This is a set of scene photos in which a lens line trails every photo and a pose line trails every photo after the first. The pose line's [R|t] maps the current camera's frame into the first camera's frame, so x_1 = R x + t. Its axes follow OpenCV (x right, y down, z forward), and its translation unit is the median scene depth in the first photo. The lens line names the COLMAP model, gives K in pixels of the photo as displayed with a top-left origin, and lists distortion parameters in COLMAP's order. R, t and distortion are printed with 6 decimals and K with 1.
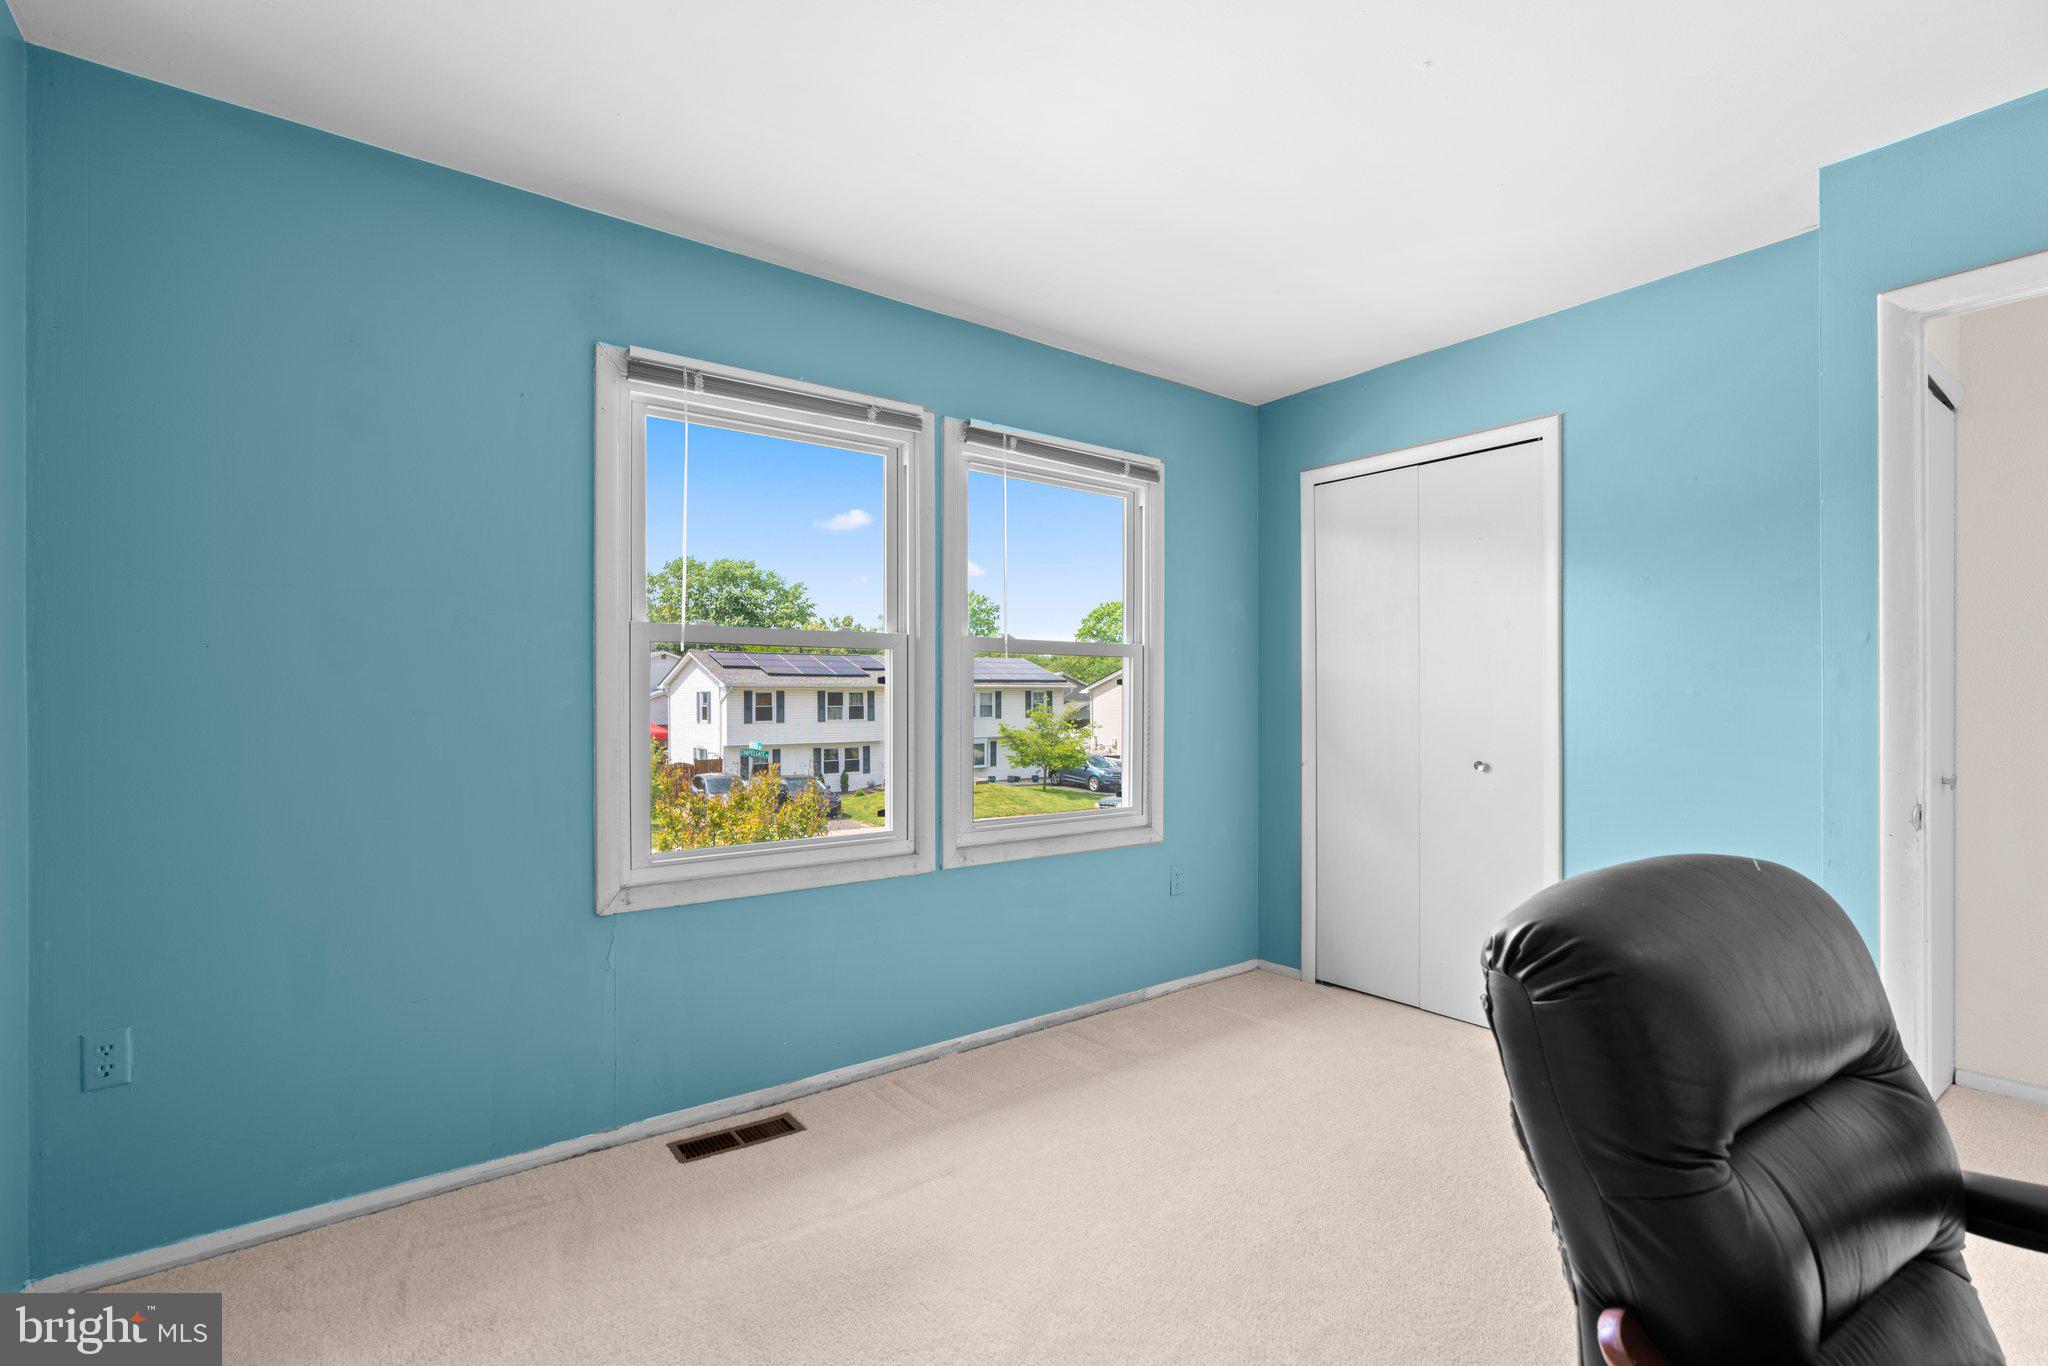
lens RADIAL K [[924.0, 0, 1012.8], [0, 924.0, 686.1], [0, 0, 1]] dist [-0.001273, 0.000612]
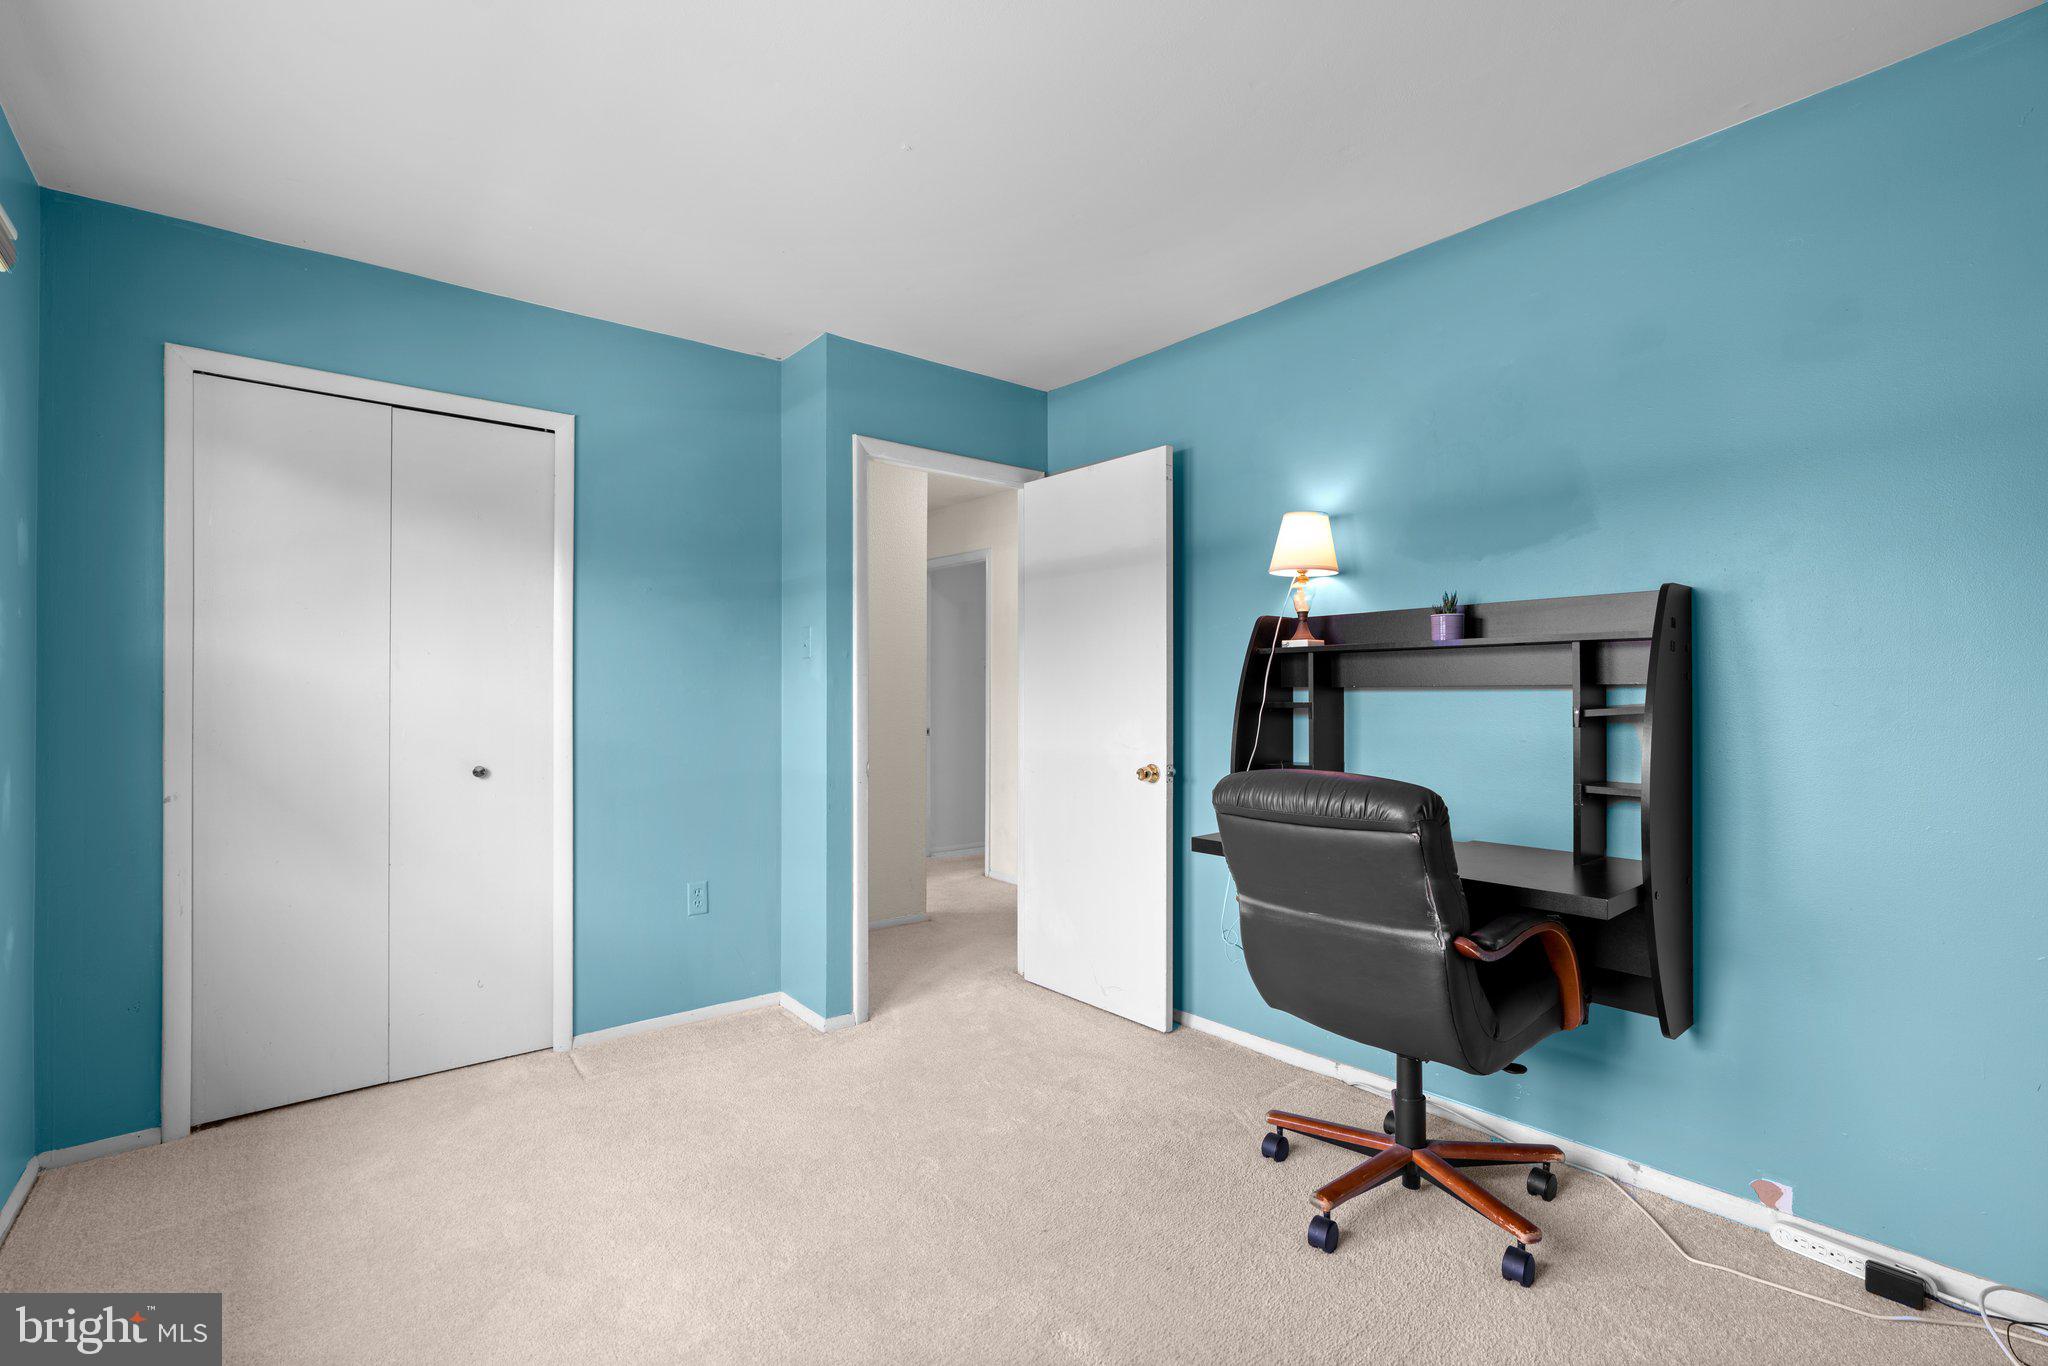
lens RADIAL K [[924.0, 0, 1012.8], [0, 924.0, 686.1], [0, 0, 1]] dist [-0.001273, 0.000612]
pose [[-0.035563, 0.008110, 0.999335, -0.369476], [-0.009909, 0.999915, -0.008467, 0.005192], [-0.999318, -0.010203, -0.035480, 0.473029]]
